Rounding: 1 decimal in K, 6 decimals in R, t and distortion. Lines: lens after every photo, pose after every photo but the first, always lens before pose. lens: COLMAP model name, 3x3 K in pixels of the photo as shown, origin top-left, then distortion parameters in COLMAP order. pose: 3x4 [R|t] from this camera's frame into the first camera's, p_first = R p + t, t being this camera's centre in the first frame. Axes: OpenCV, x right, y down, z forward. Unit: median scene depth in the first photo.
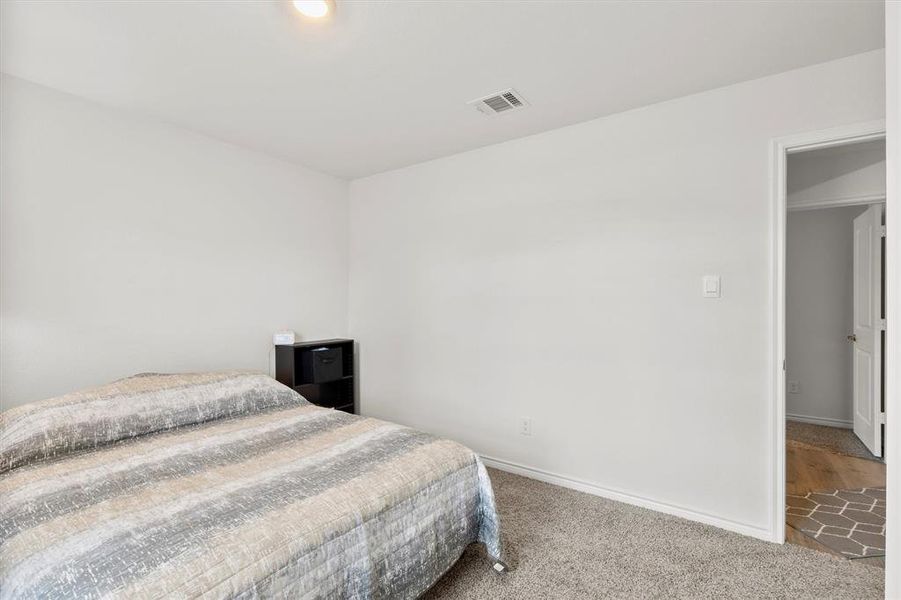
lens RADIAL K [[405.5, 0, 452.3], [0, 405.5, 303.2], [0, 0, 1]] dist [0.003819, 0.000329]
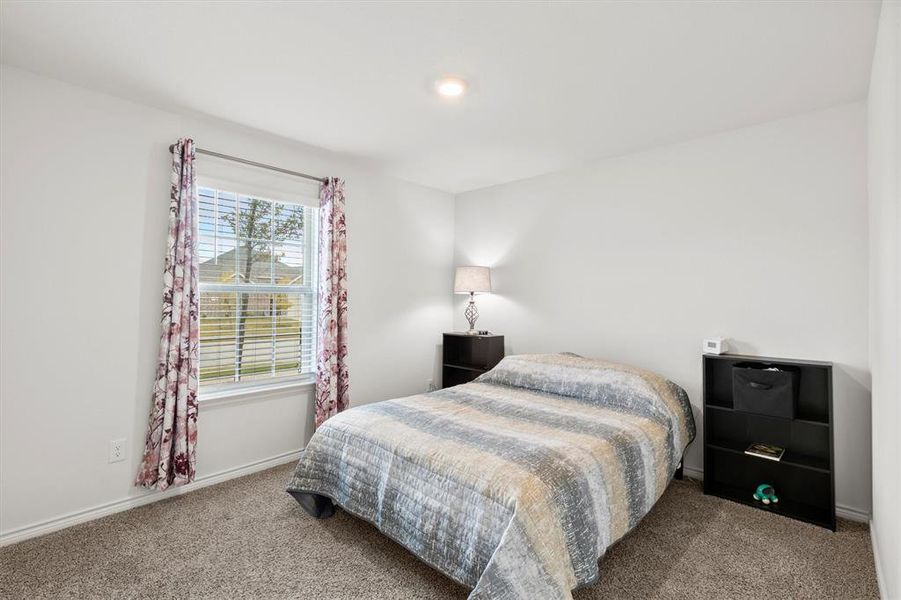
lens RADIAL K [[405.5, 0, 452.4], [0, 405.5, 293.5], [0, 0, 1]] dist [0.003819, 0.000329]
pose [[-0.138568, -0.016925, -0.990208, 0.814805], [-0.012359, 0.999806, -0.015359, -0.003280], [0.990276, 0.010110, -0.138750, 0.965159]]
